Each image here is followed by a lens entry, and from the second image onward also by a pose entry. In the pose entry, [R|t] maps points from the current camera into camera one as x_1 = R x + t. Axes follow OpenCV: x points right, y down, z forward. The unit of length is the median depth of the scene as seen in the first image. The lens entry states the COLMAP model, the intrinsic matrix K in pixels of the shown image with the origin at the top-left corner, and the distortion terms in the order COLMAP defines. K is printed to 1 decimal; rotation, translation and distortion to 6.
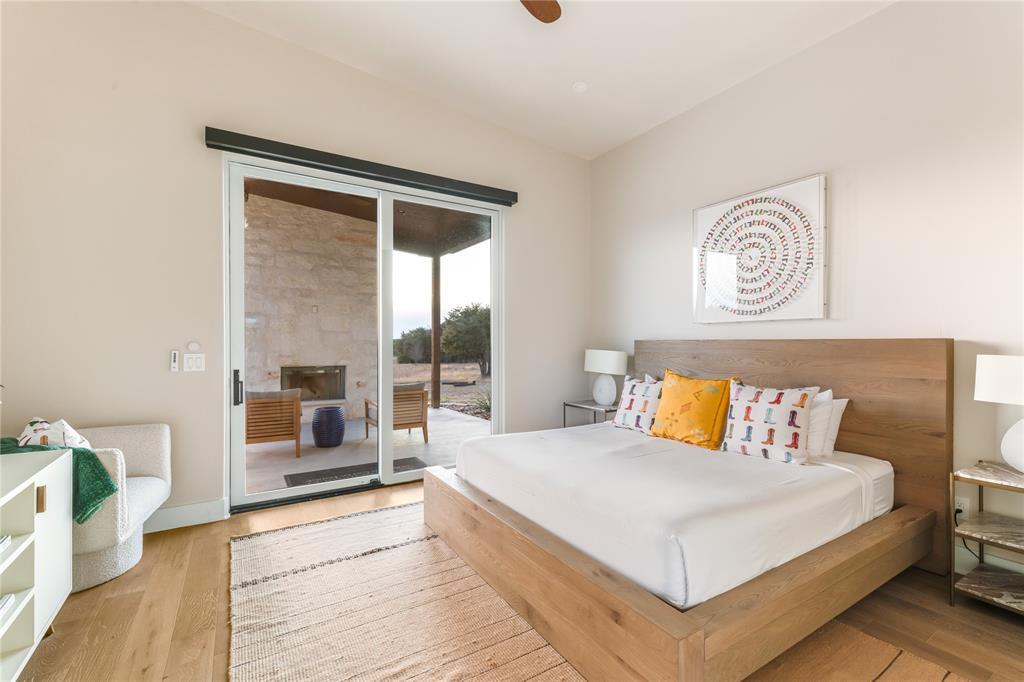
lens RADIAL K [[465.3, 0, 518.4], [0, 465.3, 344.3], [0, 0, 1]] dist [0.011300, -0.001326]
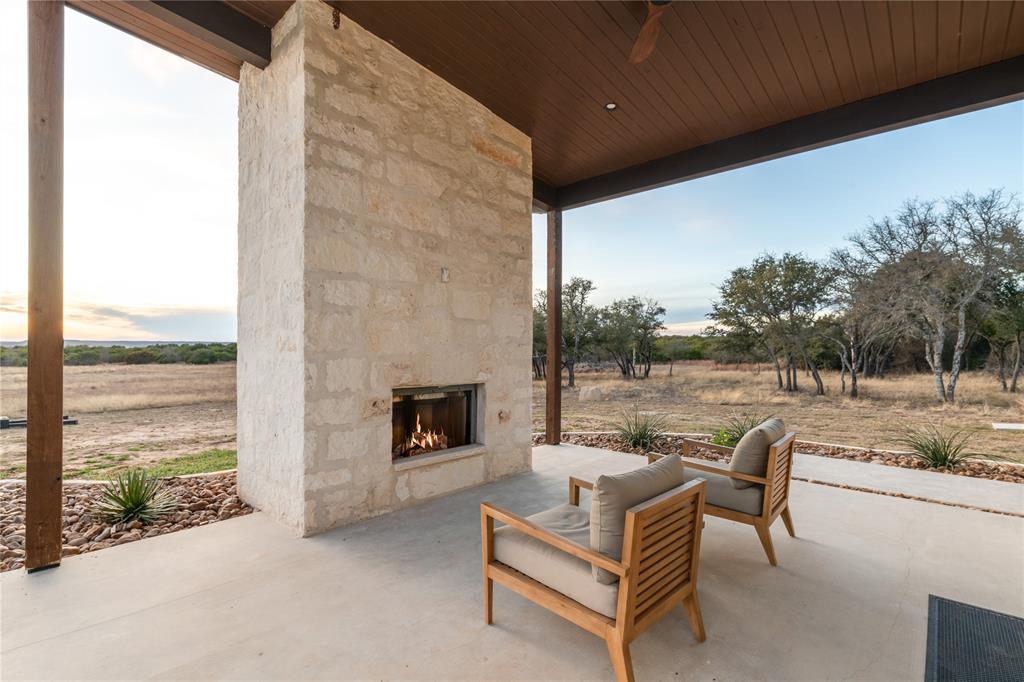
lens RADIAL K [[465.3, 0, 509.8], [0, 465.3, 345.5], [0, 0, 1]] dist [0.011300, -0.001326]
pose [[0.966572, 0.005474, 0.256335, -0.500038], [-0.003811, 0.999968, -0.006985, 0.005972], [-0.256366, 0.005775, 0.966563, 0.485098]]
